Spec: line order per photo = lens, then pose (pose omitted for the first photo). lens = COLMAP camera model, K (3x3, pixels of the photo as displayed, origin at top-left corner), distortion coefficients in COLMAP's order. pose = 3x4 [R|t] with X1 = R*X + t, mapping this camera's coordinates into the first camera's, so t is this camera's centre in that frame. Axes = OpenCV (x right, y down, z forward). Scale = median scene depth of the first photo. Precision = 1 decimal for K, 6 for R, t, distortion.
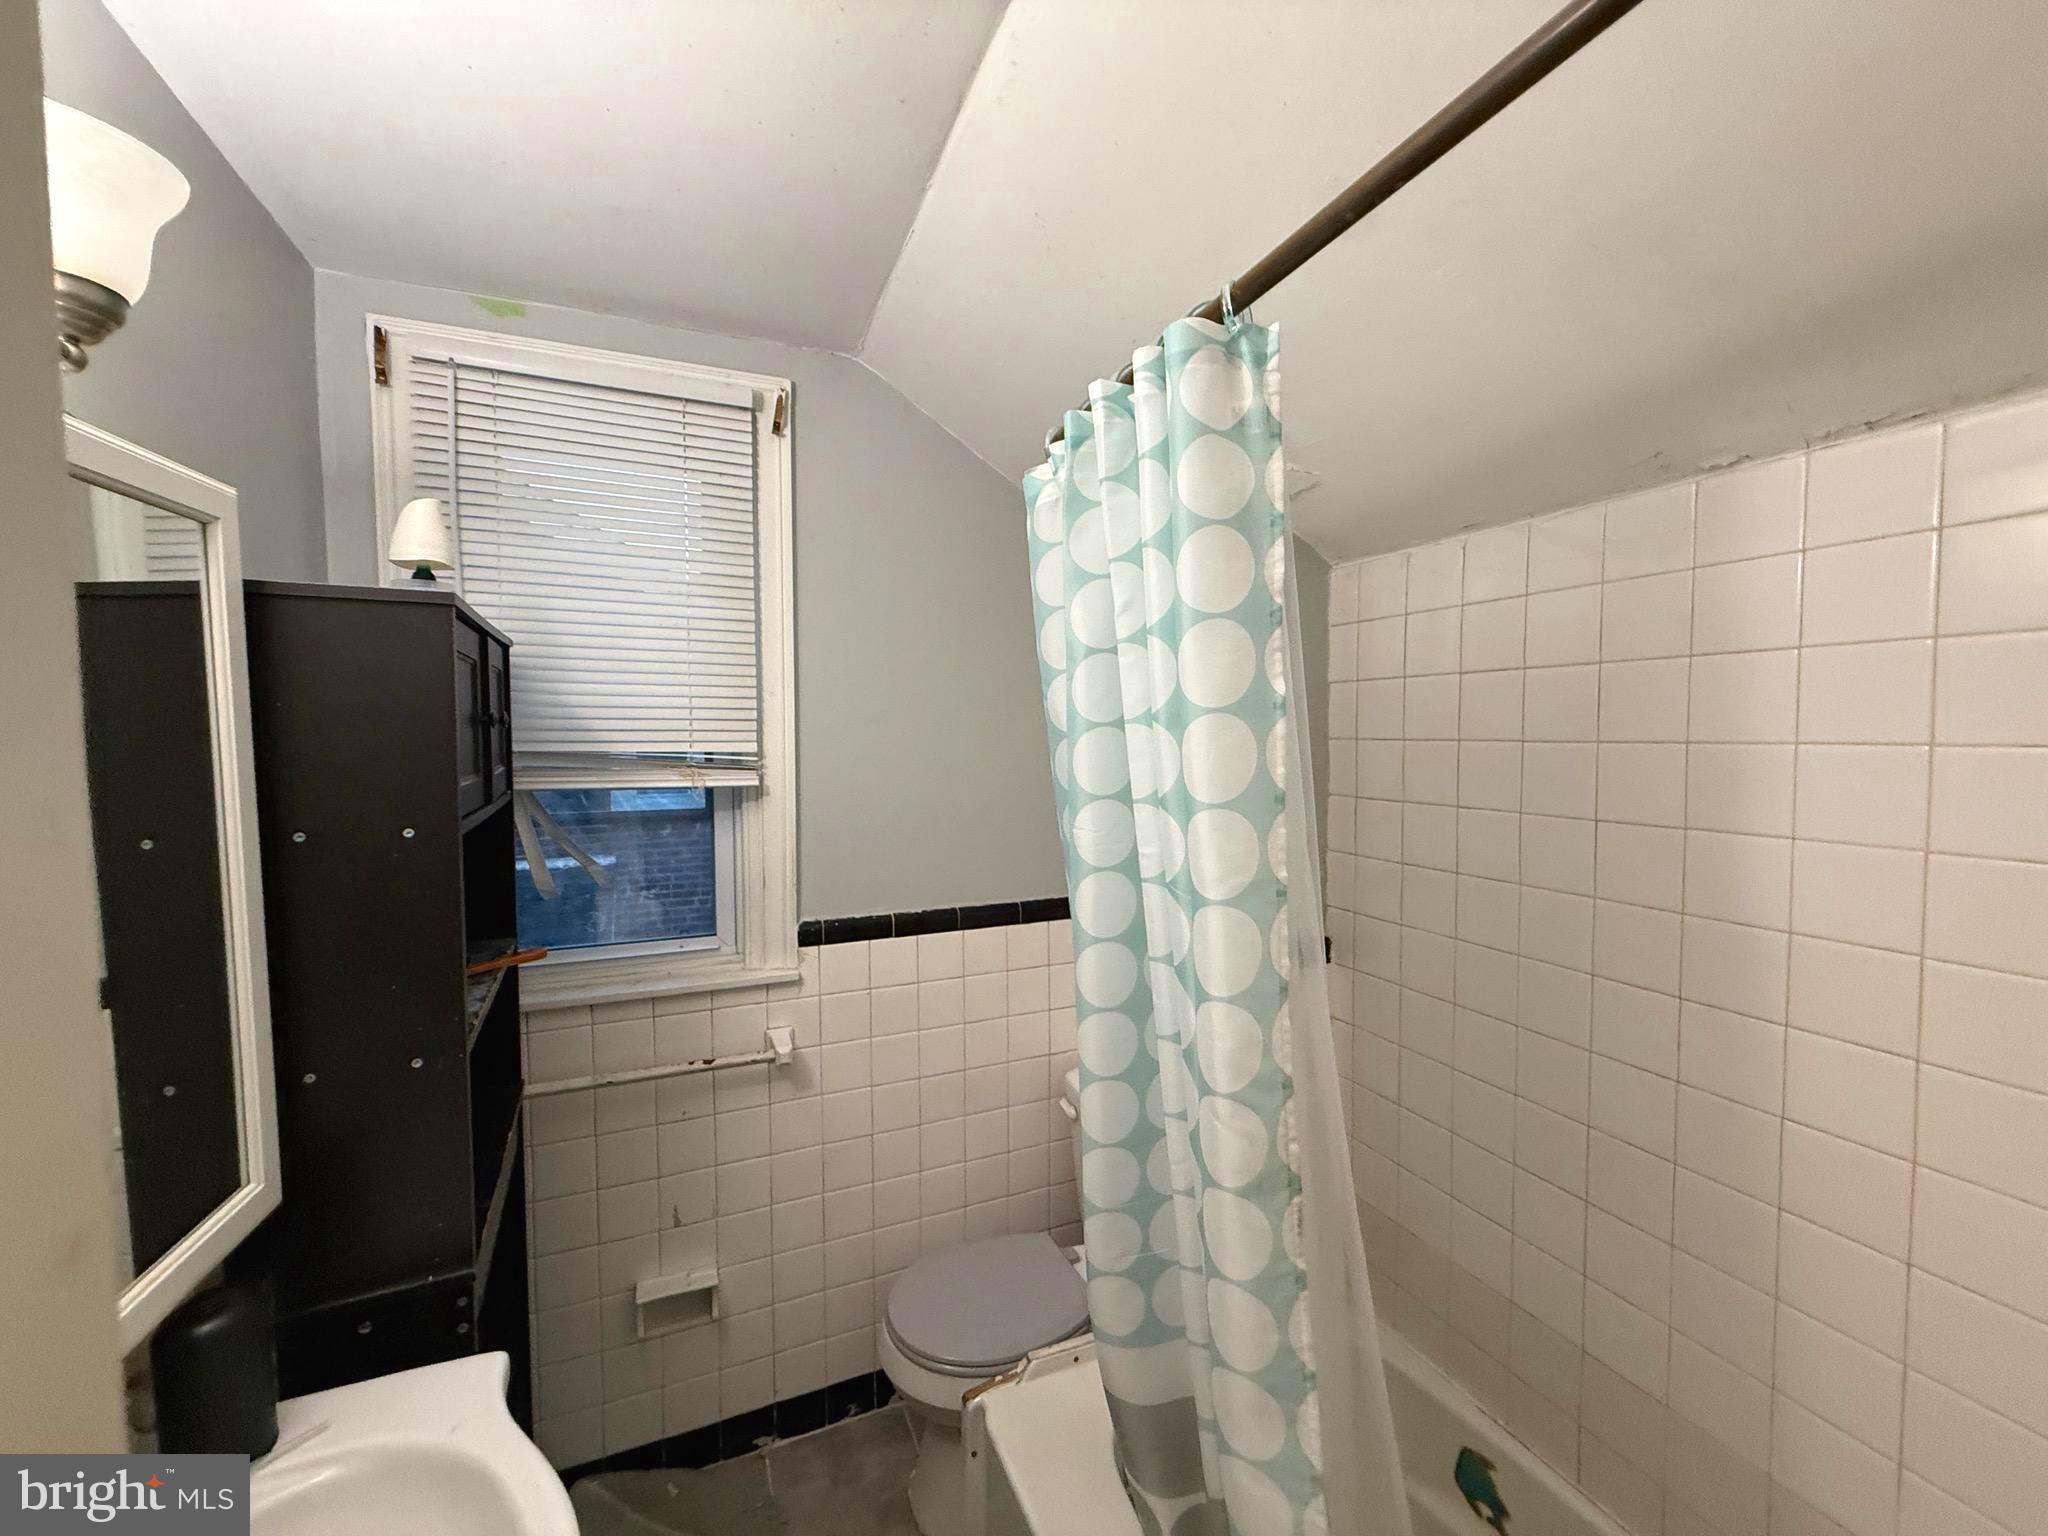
lens RADIAL K [[815.3, 0, 1026.6], [0, 815.3, 770.5], [0, 0, 1]] dist [0.000570, -0.000426]
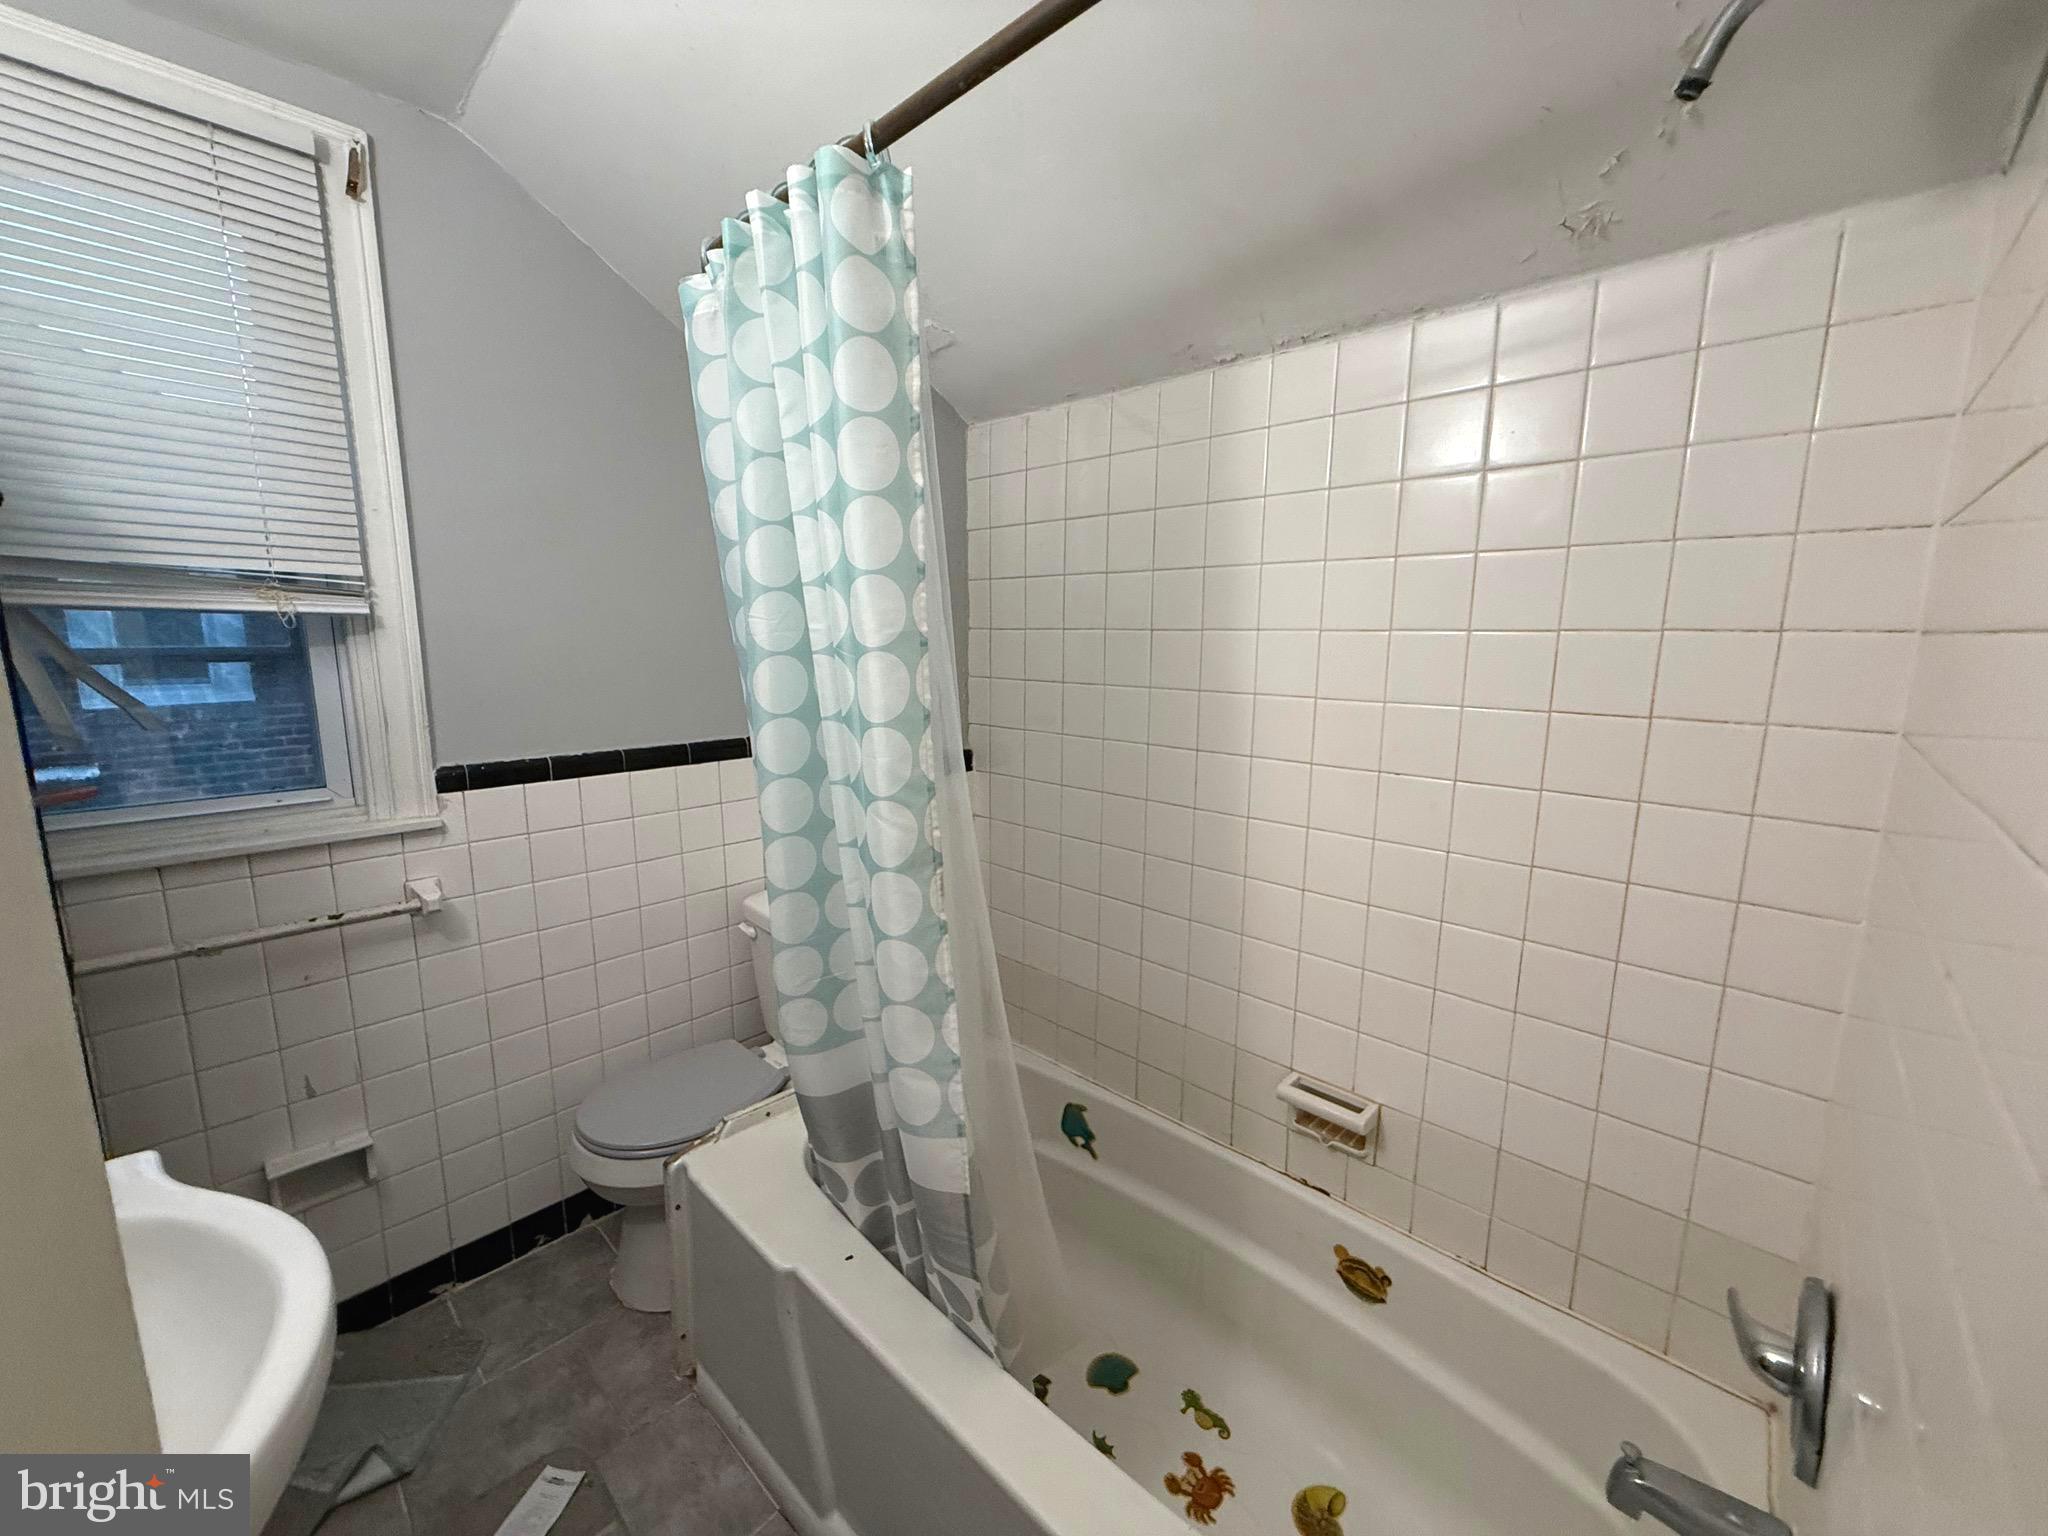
lens RADIAL K [[815.3, 0, 1020.4], [0, 815.3, 772.5], [0, 0, 1]] dist [0.000570, -0.000426]
pose [[0.920286, -0.054117, 0.387486, -0.033707], [0.007041, 0.992518, 0.121893, 0.109866], [-0.391184, -0.109448, 0.913781, -0.151233]]
